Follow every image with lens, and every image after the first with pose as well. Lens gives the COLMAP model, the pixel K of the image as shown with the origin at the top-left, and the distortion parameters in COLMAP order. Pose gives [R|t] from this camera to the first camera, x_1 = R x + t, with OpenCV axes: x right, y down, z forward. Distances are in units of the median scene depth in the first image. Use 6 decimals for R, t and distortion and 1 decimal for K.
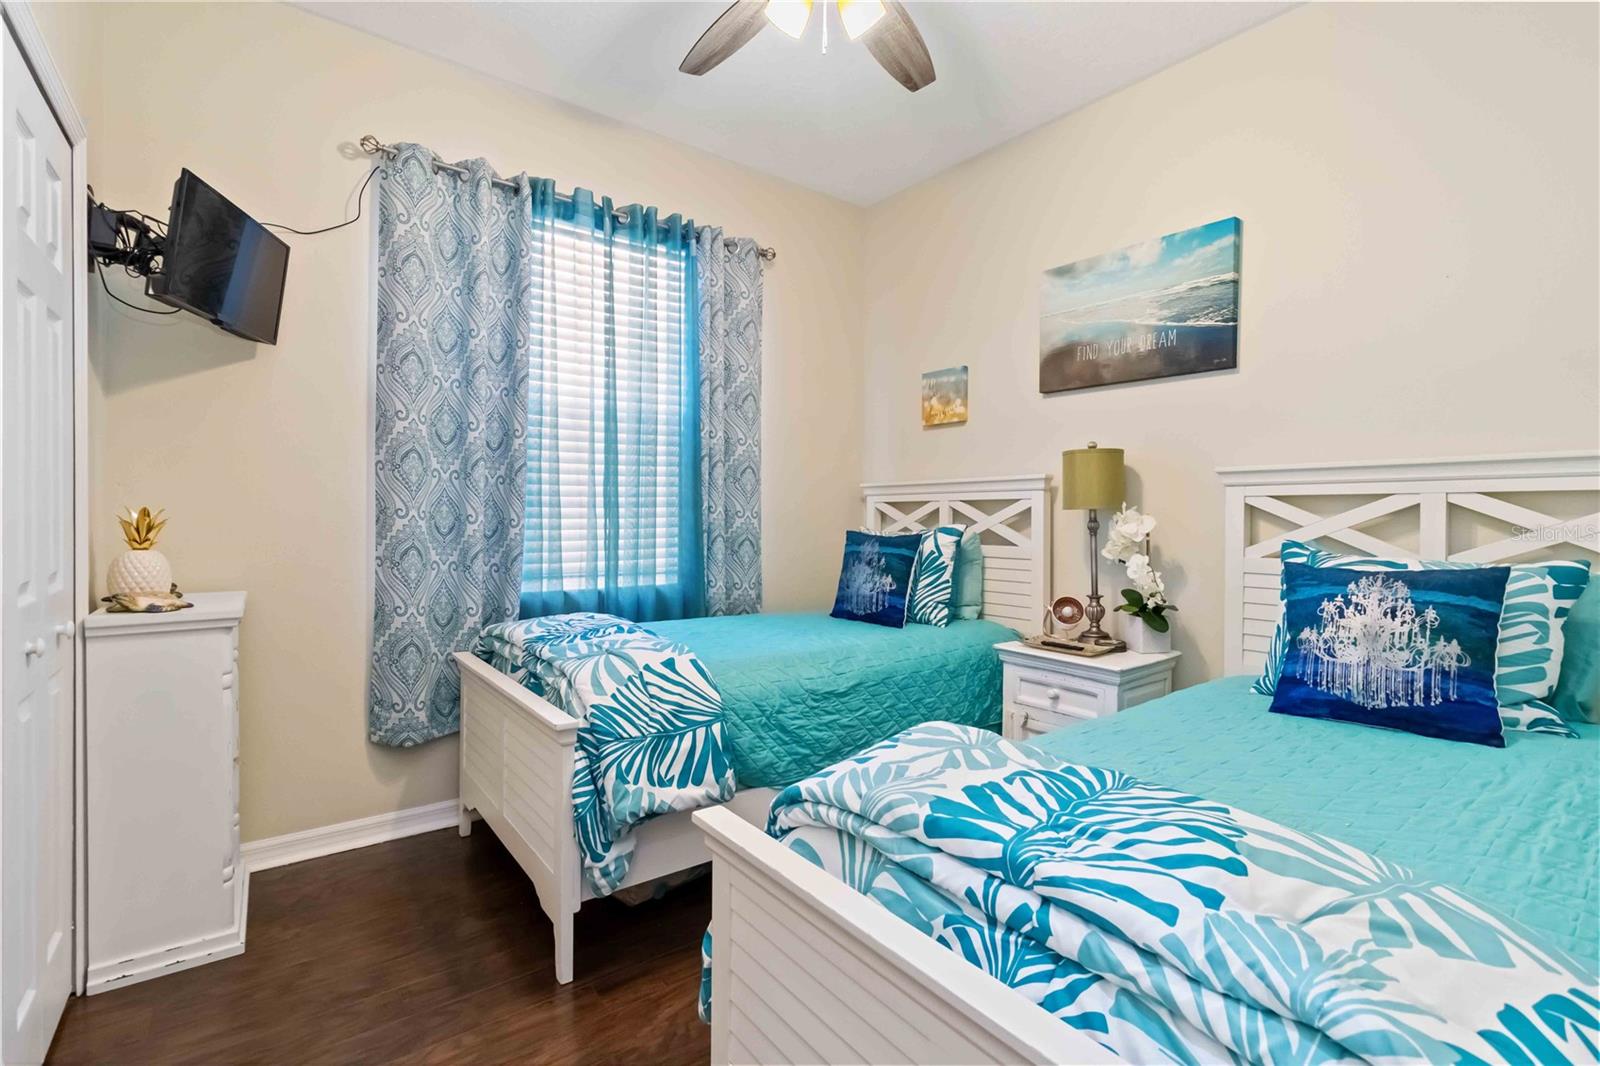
lens RADIAL K [[749.2, 0, 801.4], [0, 749.2, 523.8], [0, 0, 1]] dist [-0.000940, 0.001525]
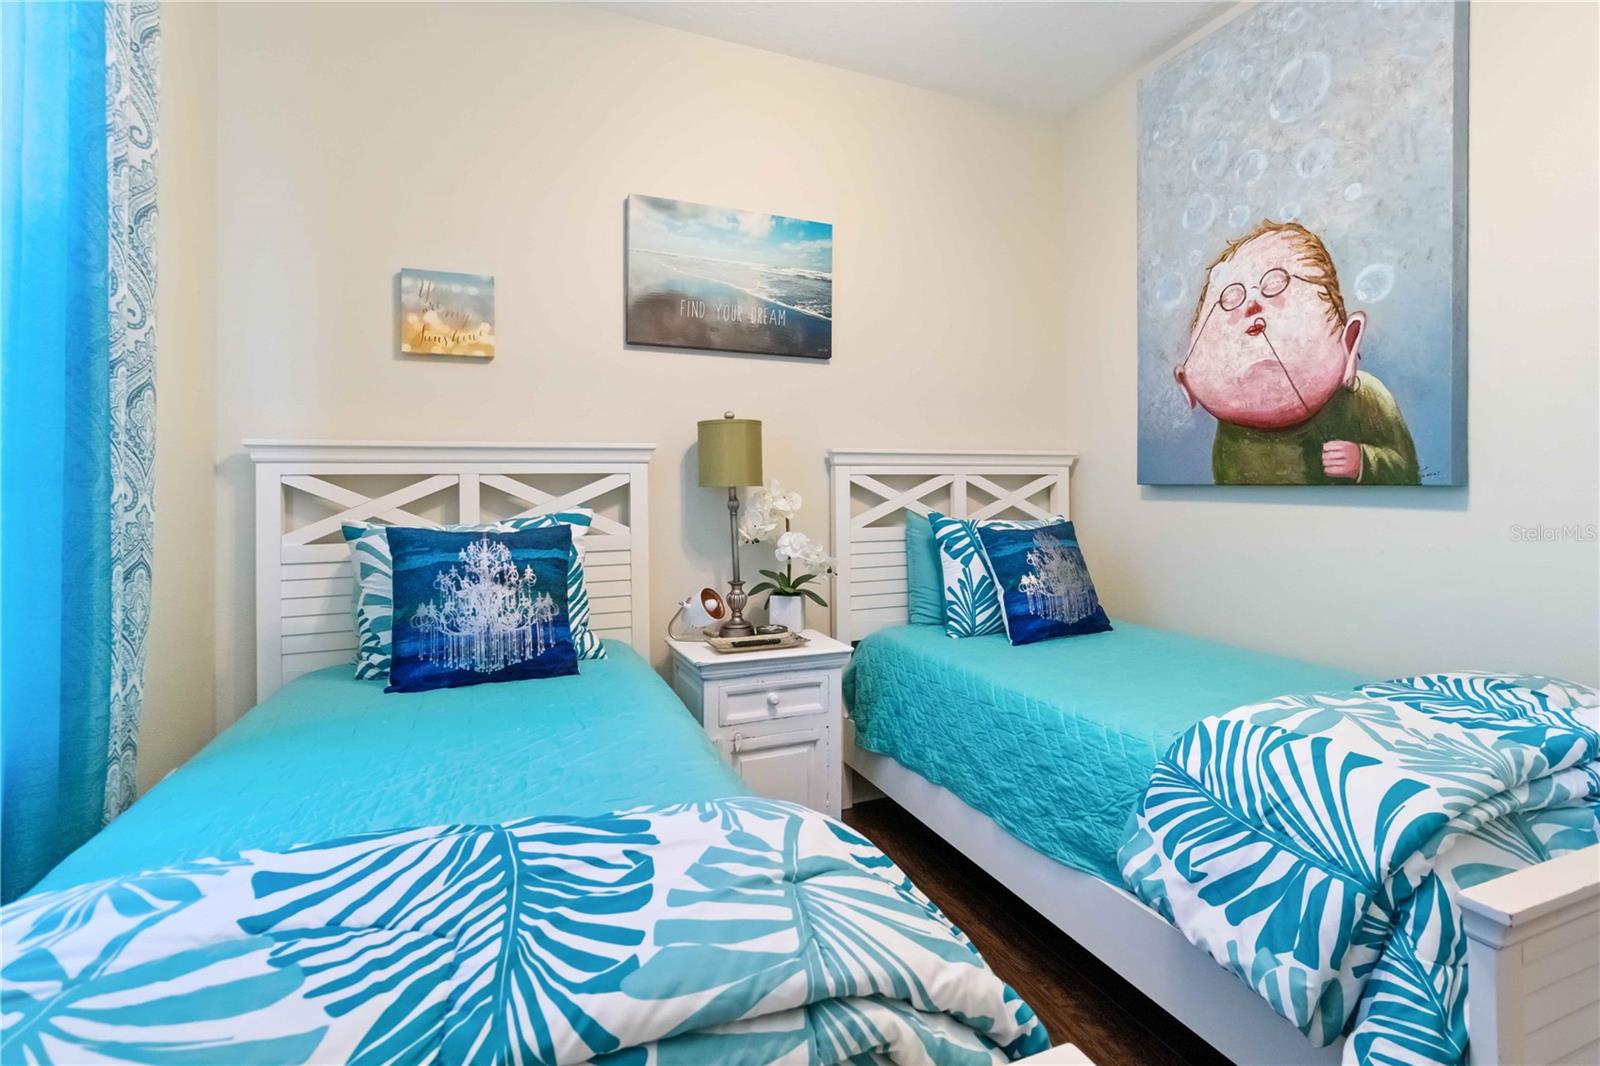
lens RADIAL K [[749.2, 0, 833.7], [0, 749.2, 478.2], [0, 0, 1]] dist [-0.000940, 0.001525]
pose [[0.237170, 0.009459, 0.971422, -0.452965], [0.021722, 0.999651, -0.015037, -0.013019], [-0.971225, 0.024667, 0.236882, 0.663671]]
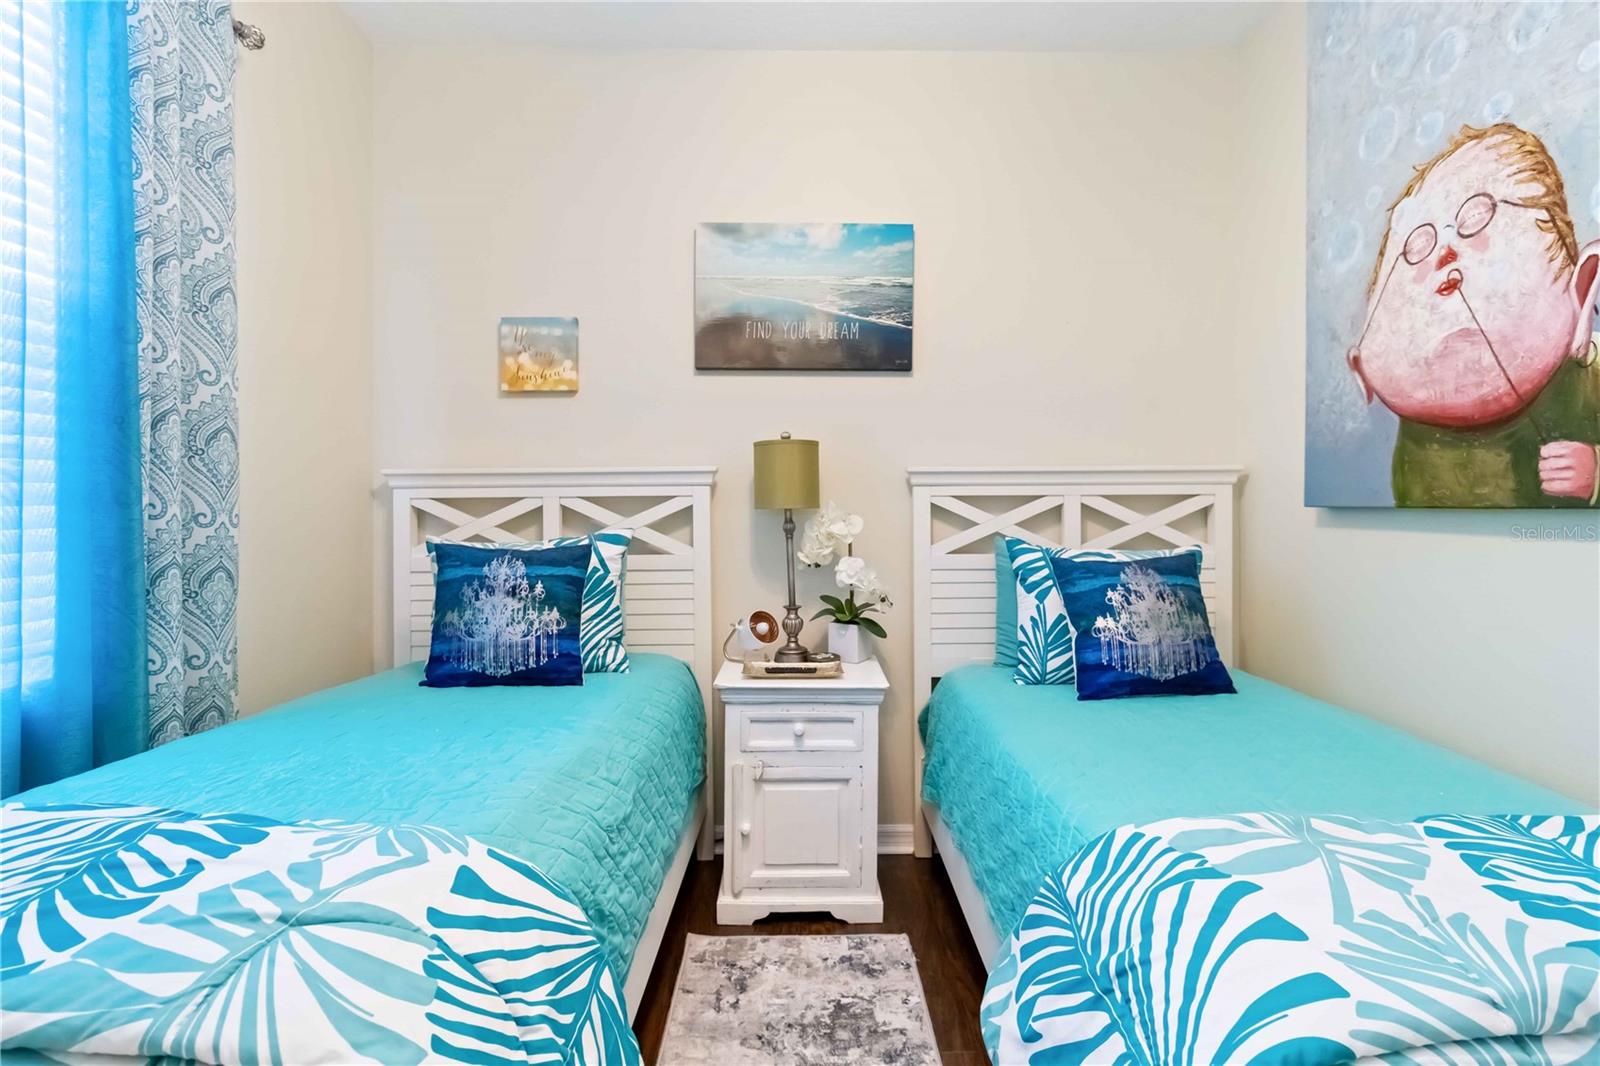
lens RADIAL K [[749.2, 0, 809.7], [0, 749.2, 509.3], [0, 0, 1]] dist [-0.000940, 0.001525]
pose [[0.596579, -0.002058, 0.802552, -0.299015], [0.016791, 0.999810, -0.009917, -0.009426], [-0.802379, 0.019392, 0.596500, 0.453270]]
